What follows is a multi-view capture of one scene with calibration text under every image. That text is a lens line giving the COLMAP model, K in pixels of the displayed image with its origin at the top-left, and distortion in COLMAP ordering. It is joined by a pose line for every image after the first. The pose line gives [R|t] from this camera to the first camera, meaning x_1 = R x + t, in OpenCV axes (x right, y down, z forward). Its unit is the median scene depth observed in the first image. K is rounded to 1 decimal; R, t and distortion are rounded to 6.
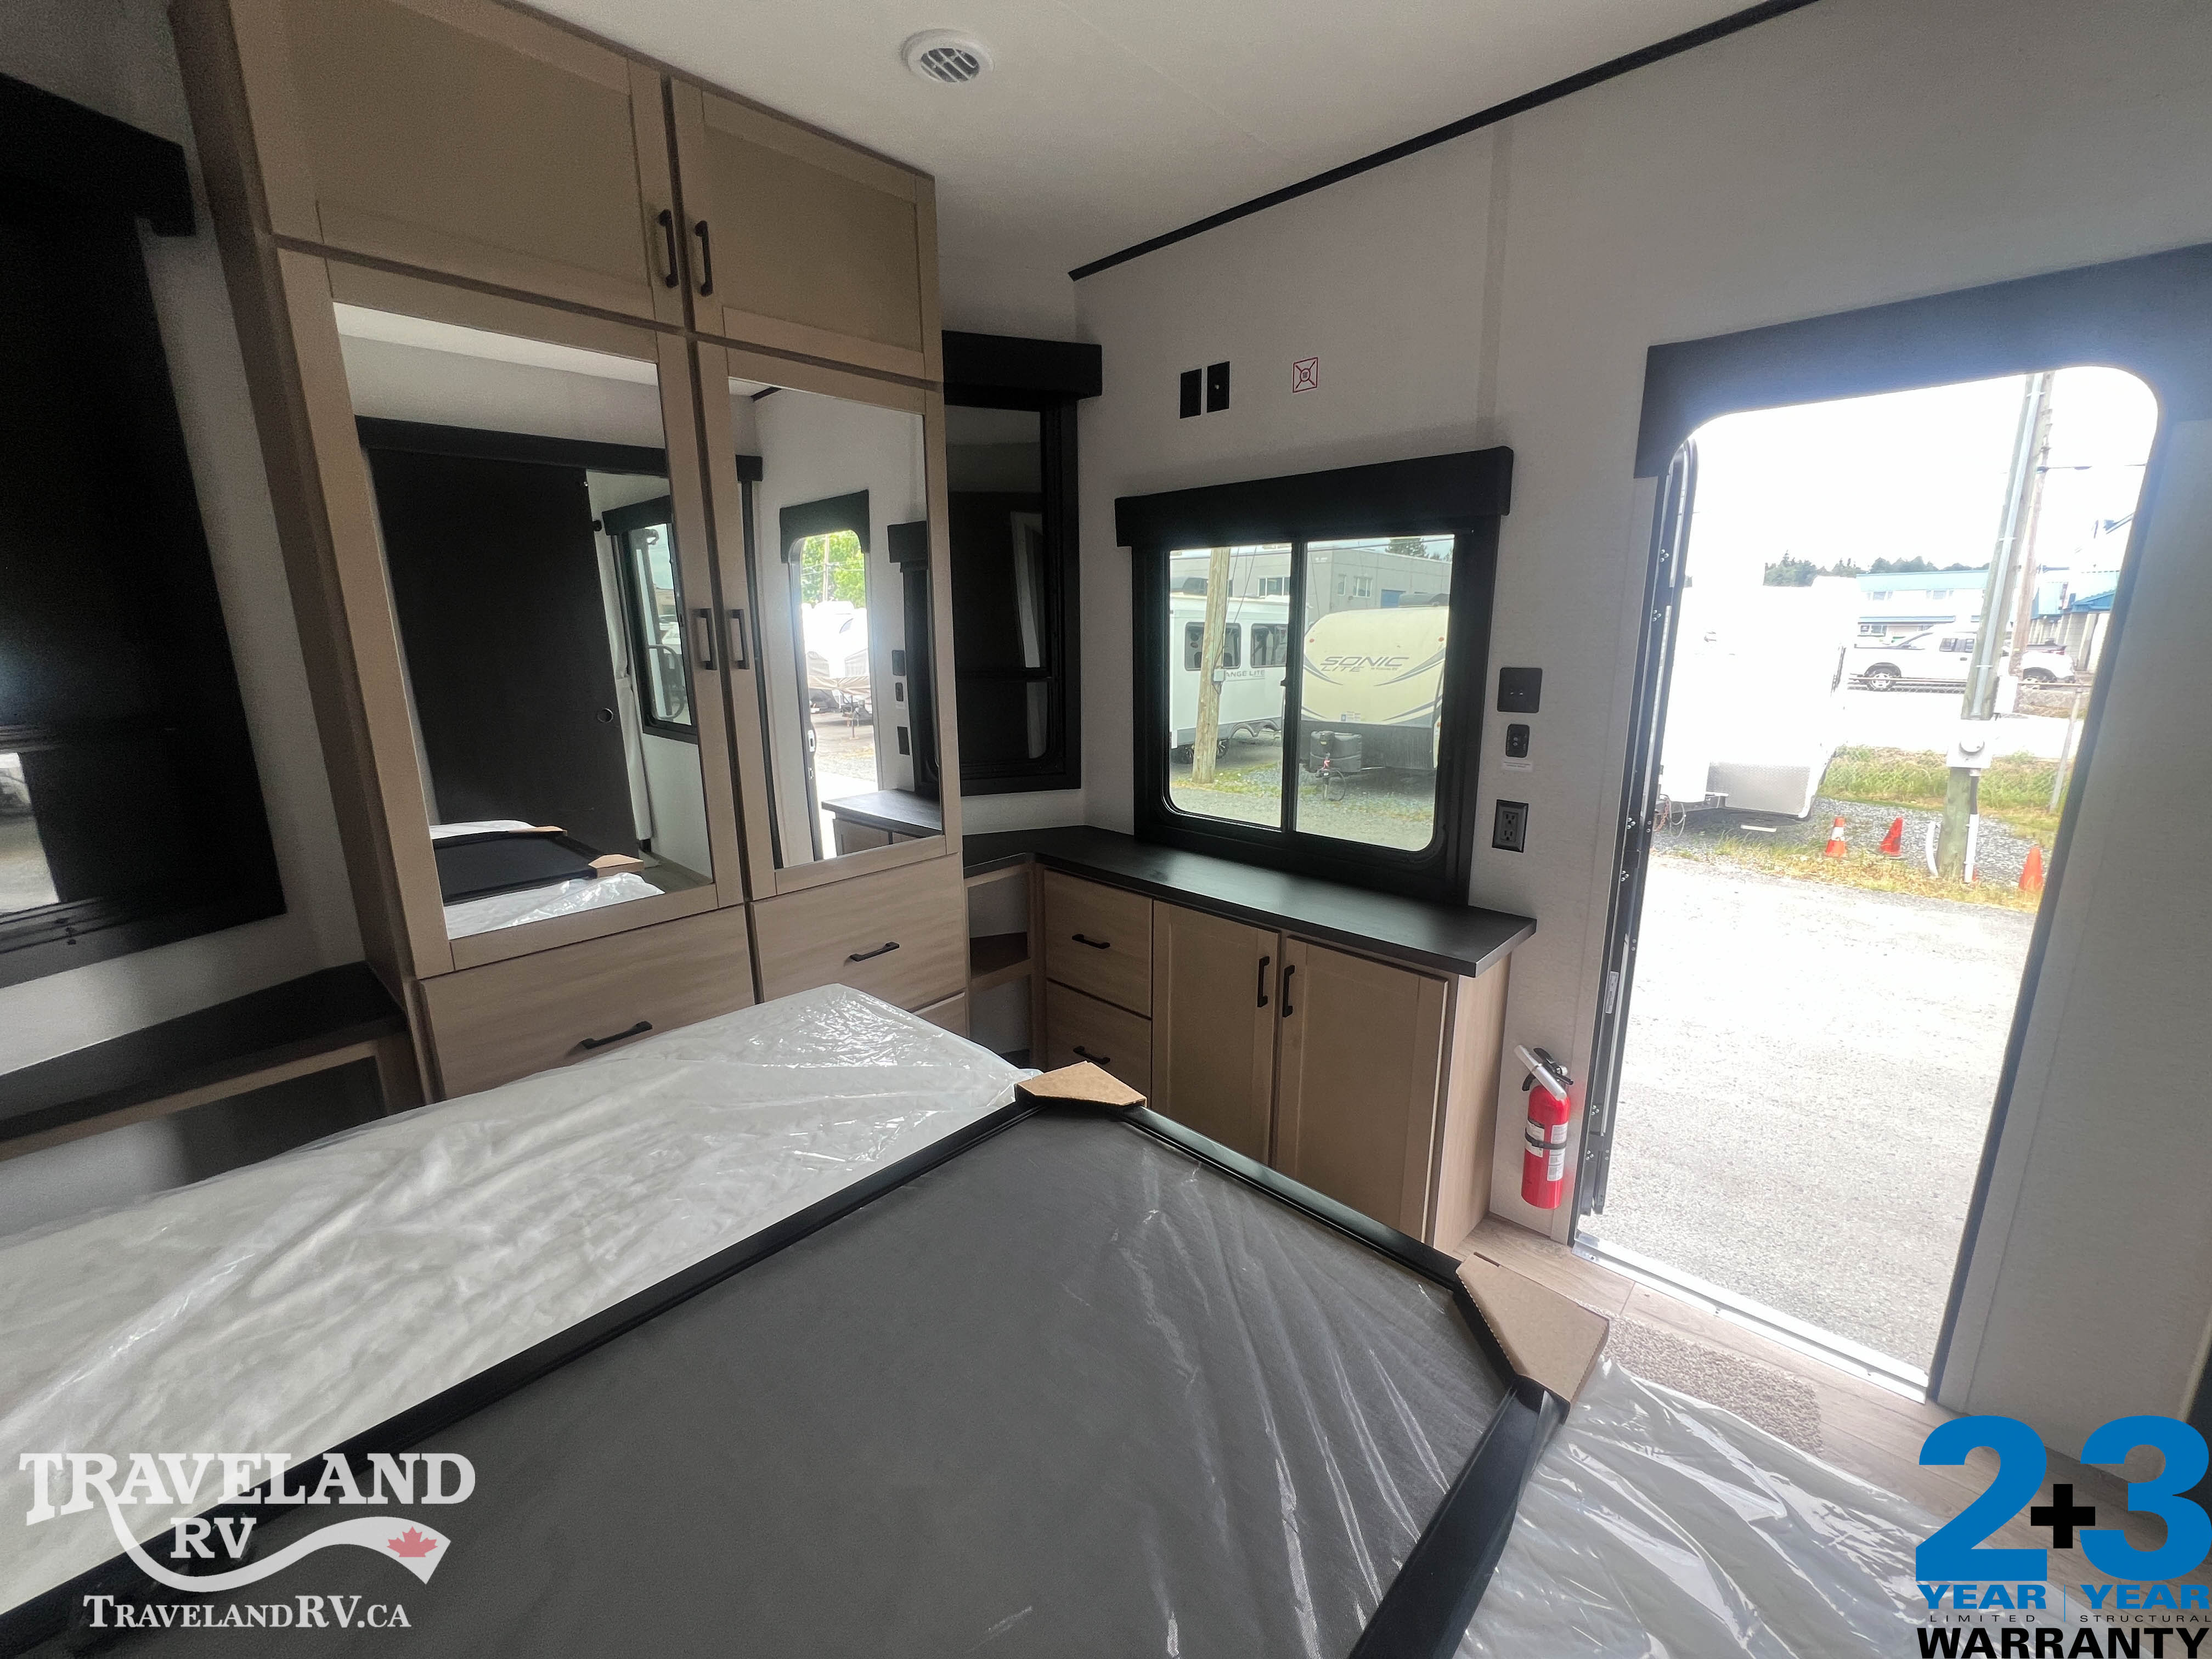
lens RADIAL K [[882.3, 0, 1105.1], [0, 882.3, 826.7], [0, 0, 1]] dist [-0.002857, 0.000593]
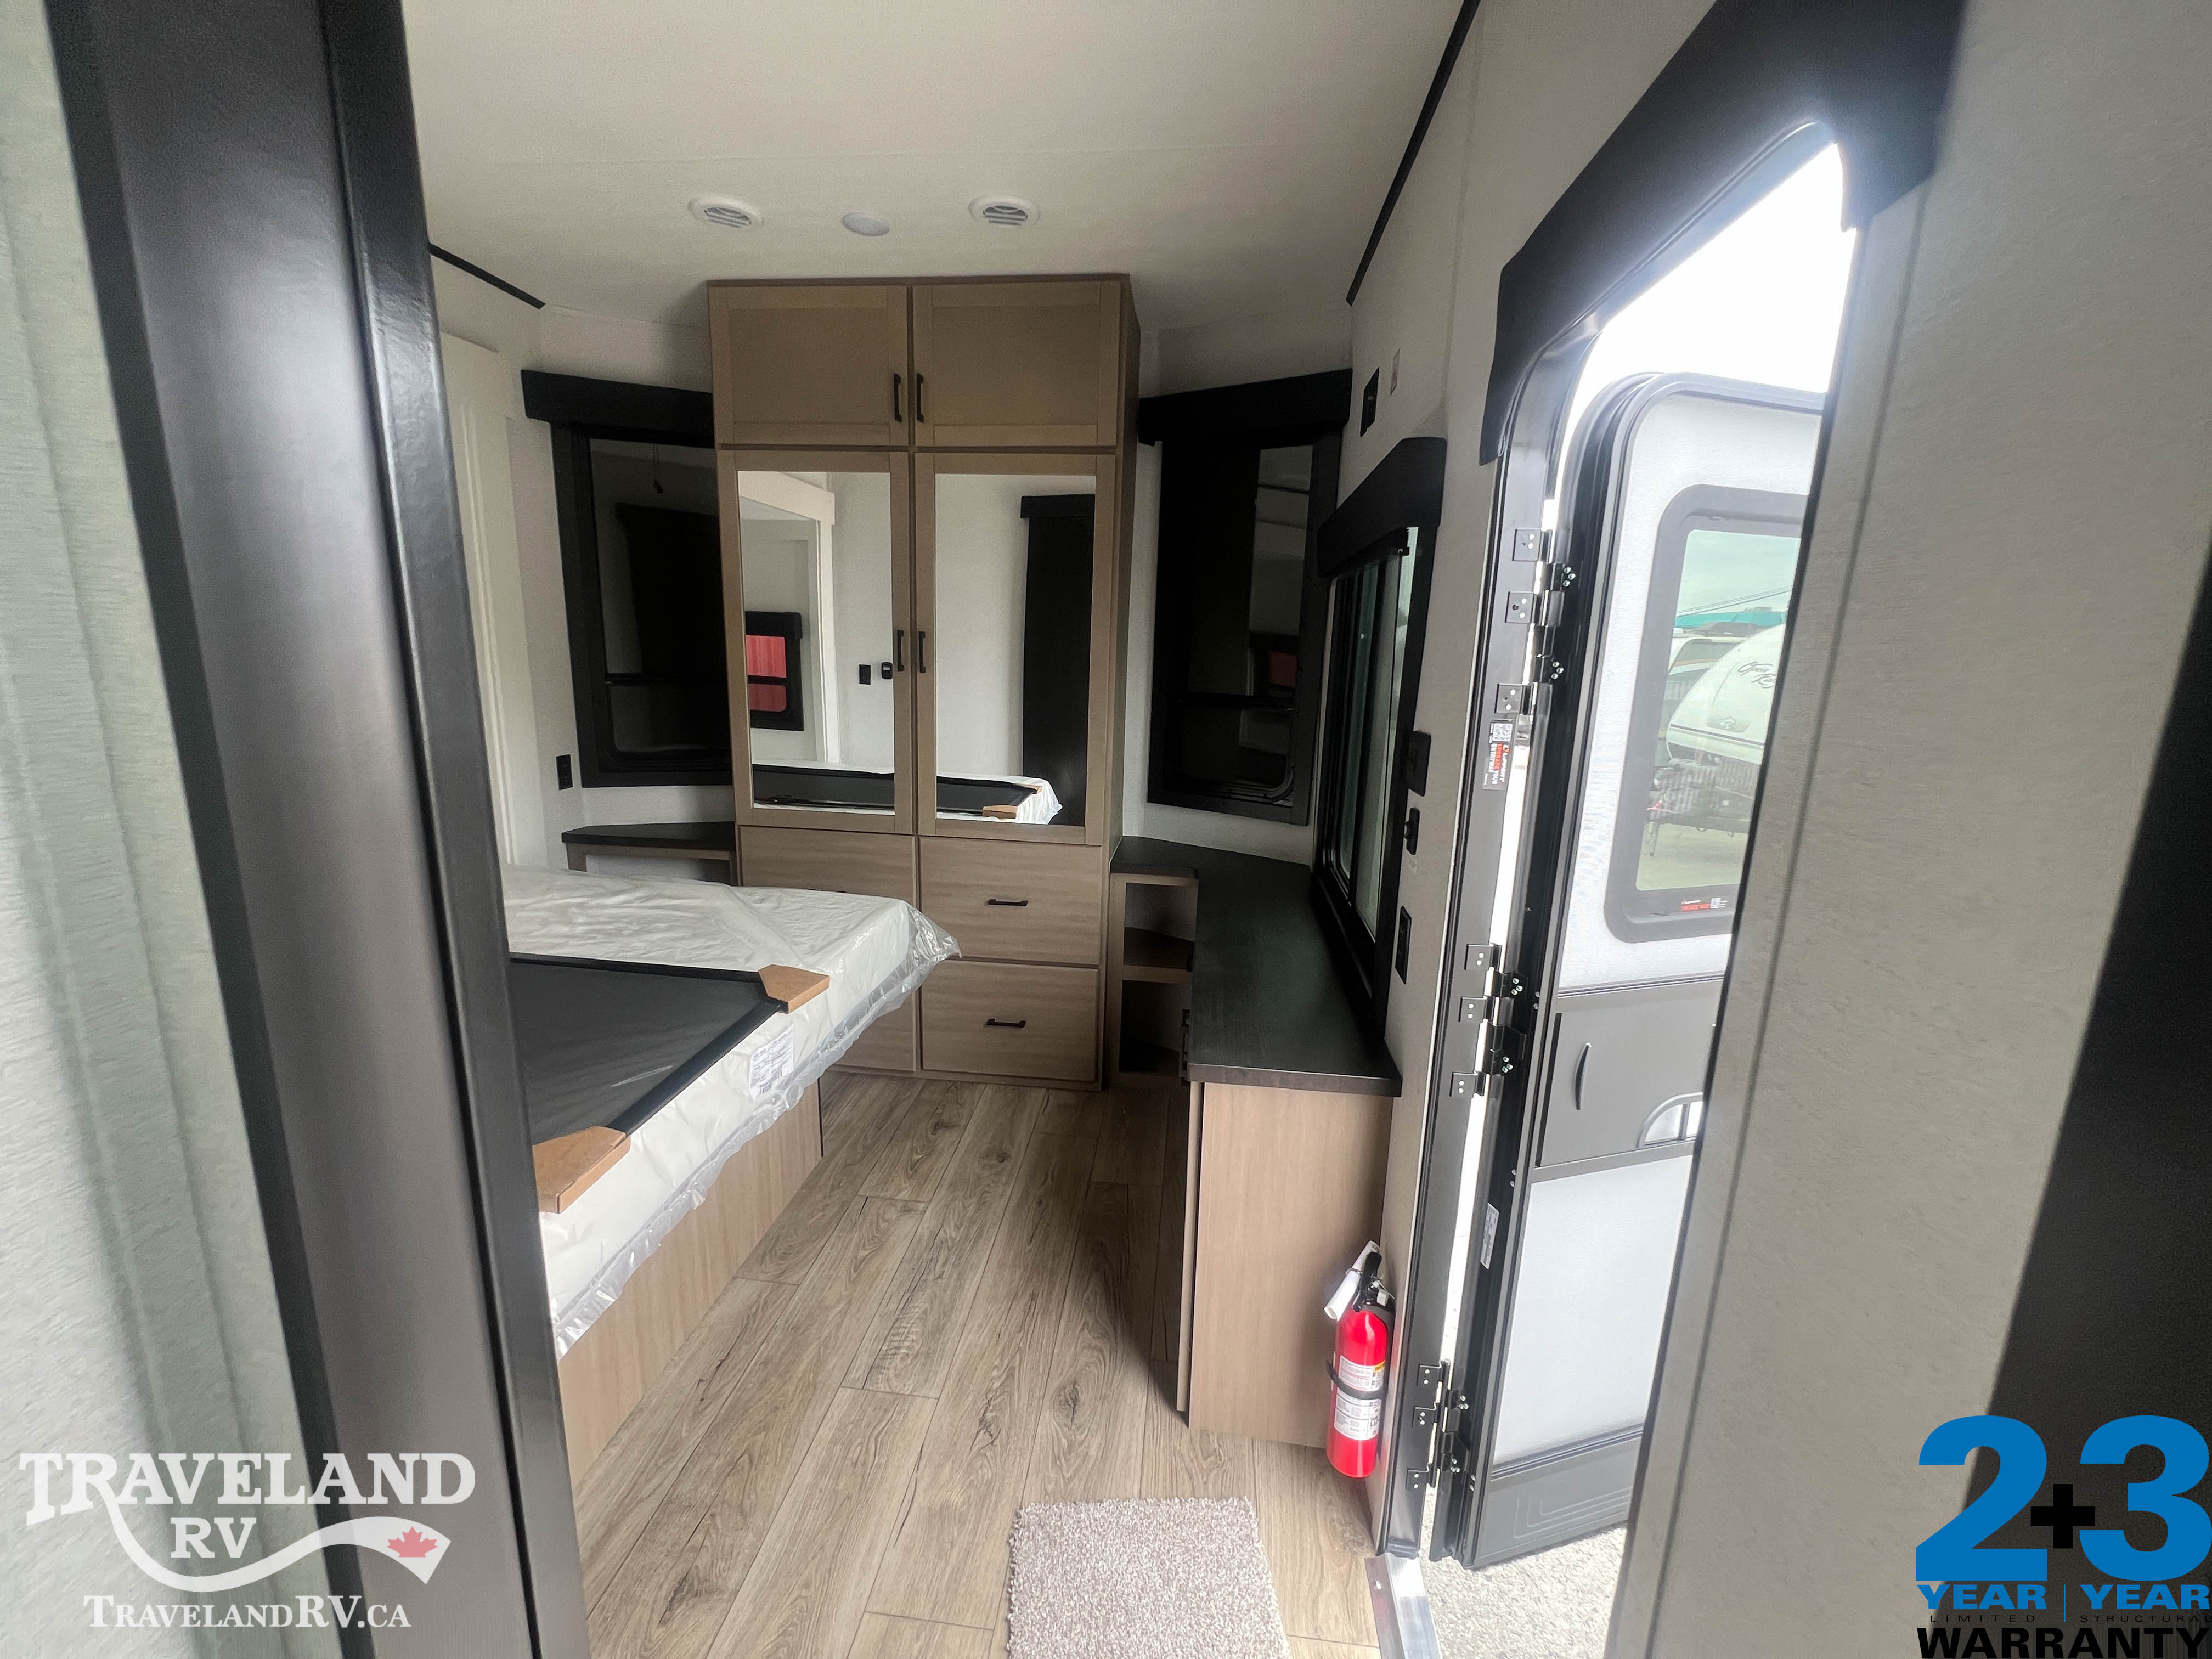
lens RADIAL K [[882.3, 0, 1105.6], [0, 882.3, 826.8], [0, 0, 1]] dist [-0.002857, 0.000593]
pose [[0.600999, 0.190679, -0.776171, 1.016393], [-0.215345, 0.973843, 0.072495, -0.111700], [0.769693, 0.123575, 0.626341, 0.390618]]
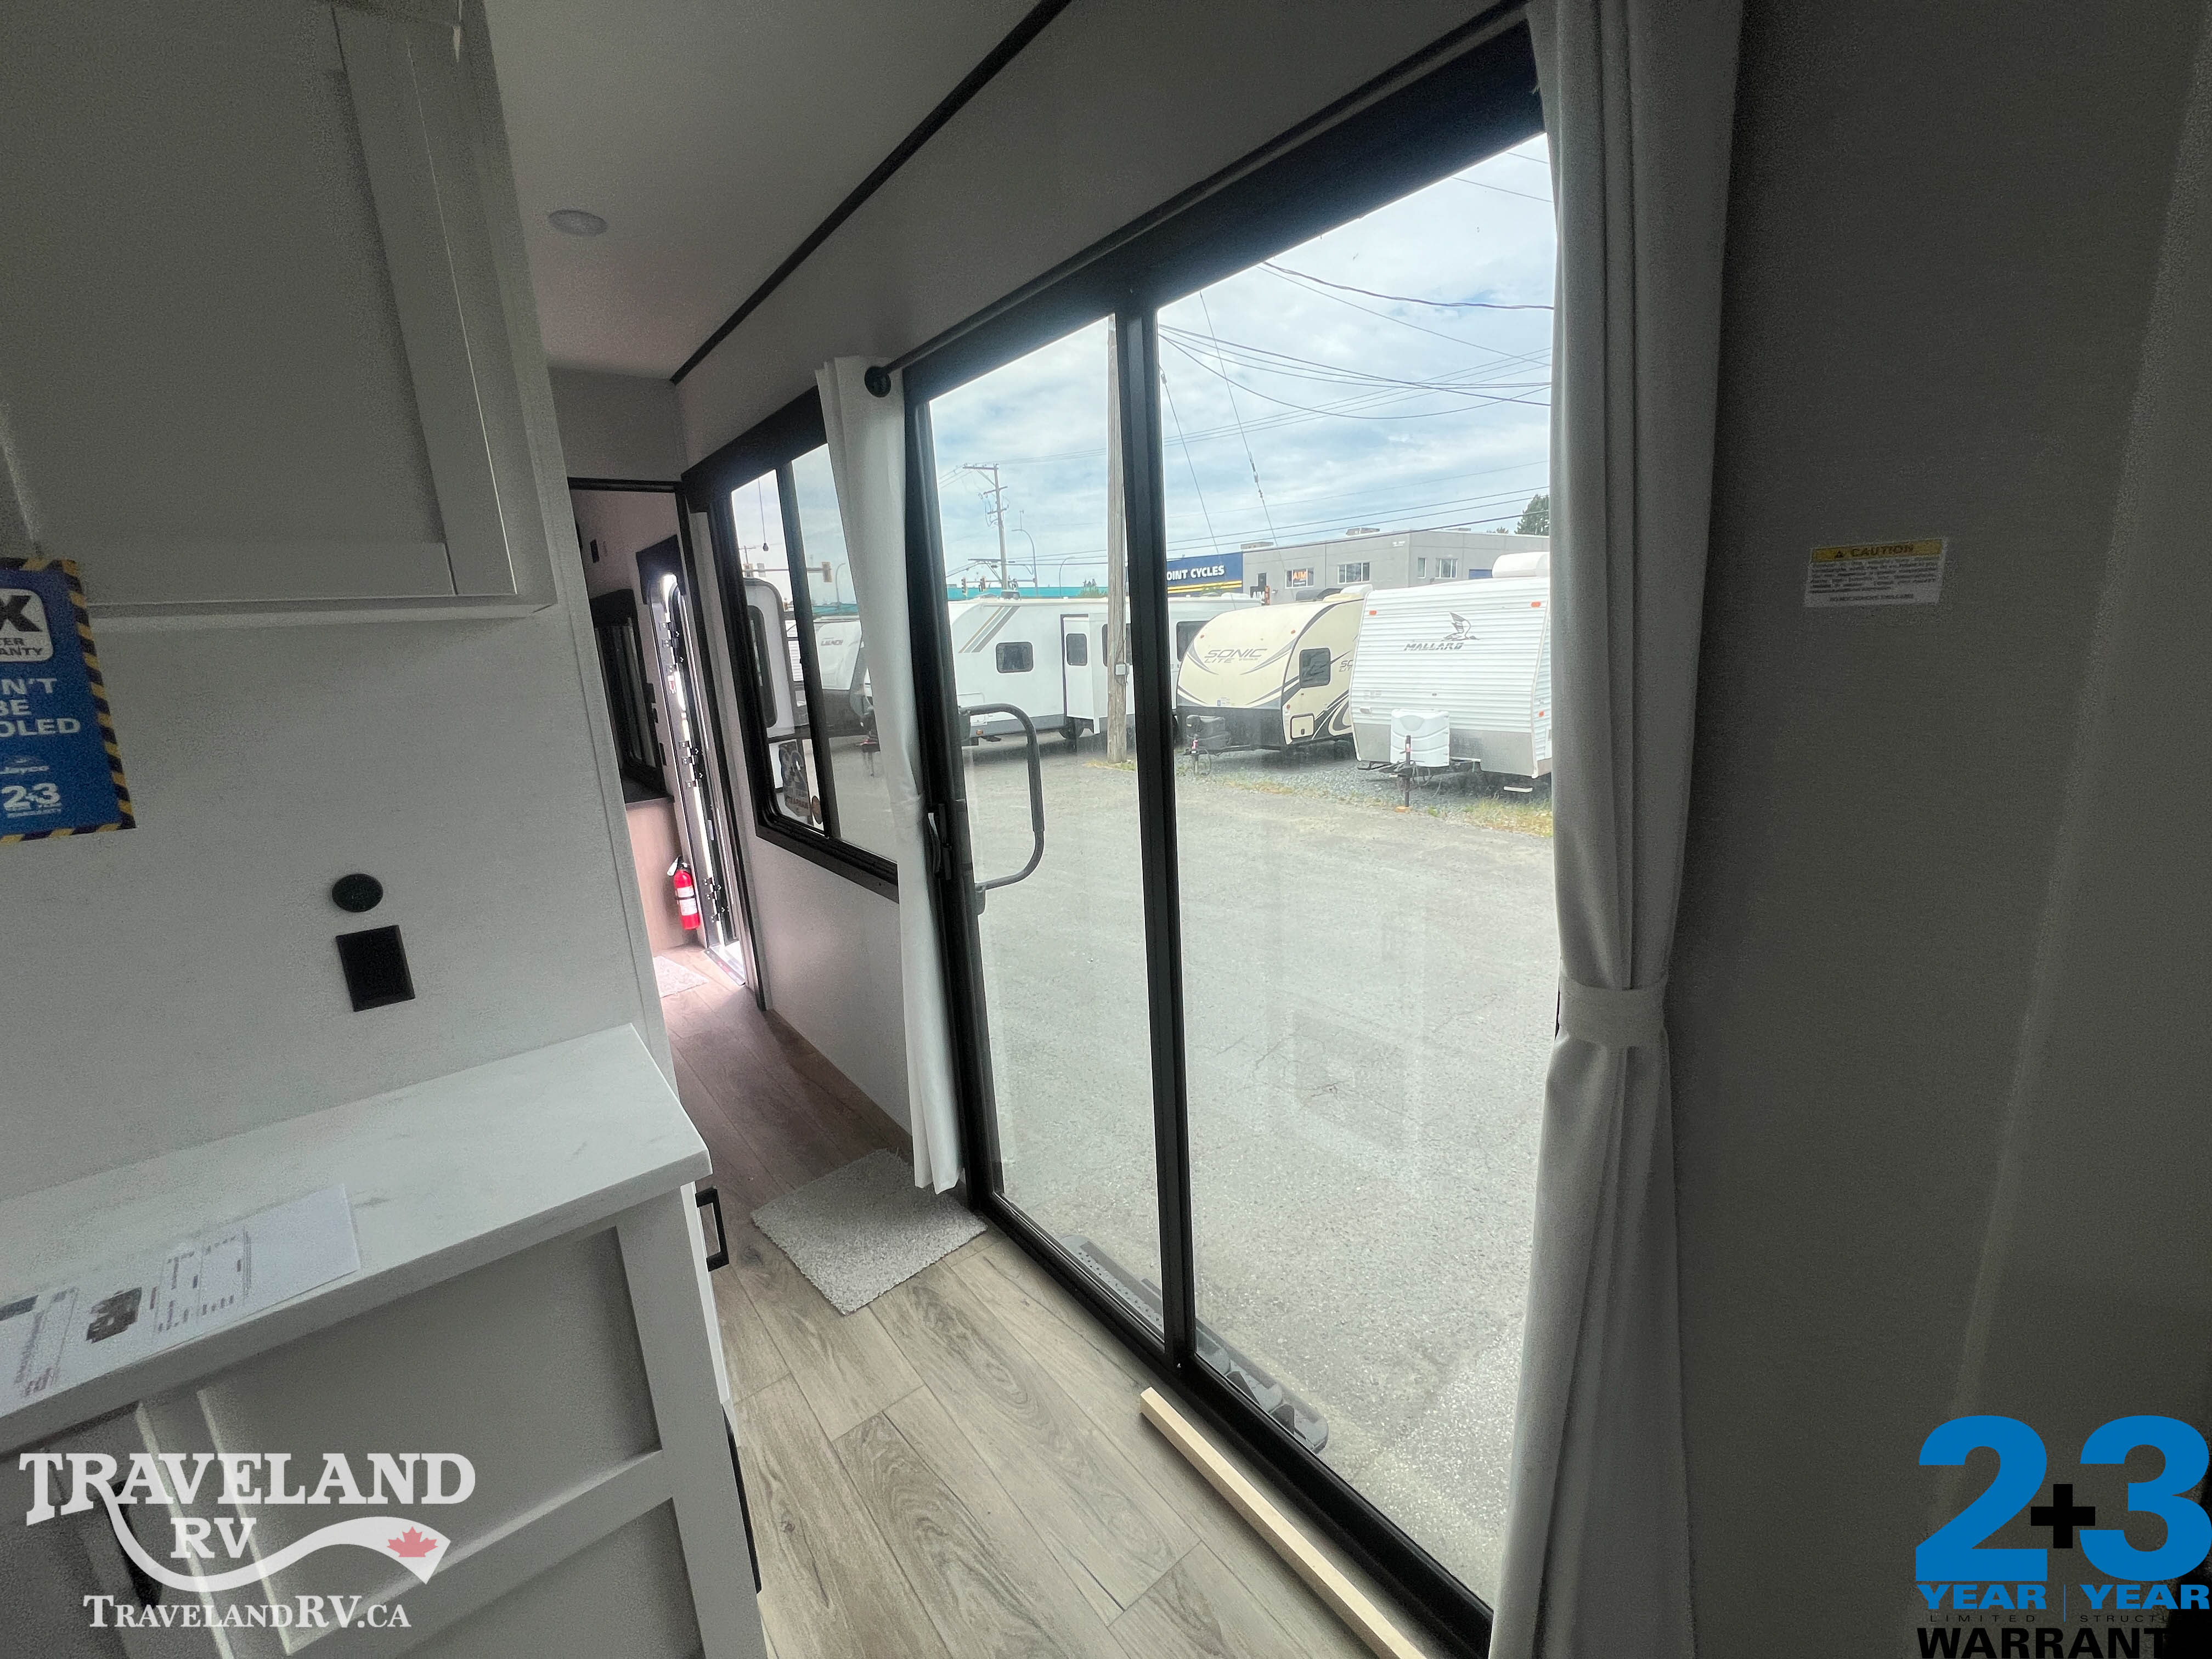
lens RADIAL K [[882.3, 0, 1104.4], [0, 882.3, 824.0], [0, 0, 1]] dist [-0.002857, 0.000593]
pose [[0.988847, -0.012589, -0.148403, 2.229435], [0.013230, 0.999907, 0.003331, 0.218275], [0.148347, -0.005258, 0.988921, -1.227685]]
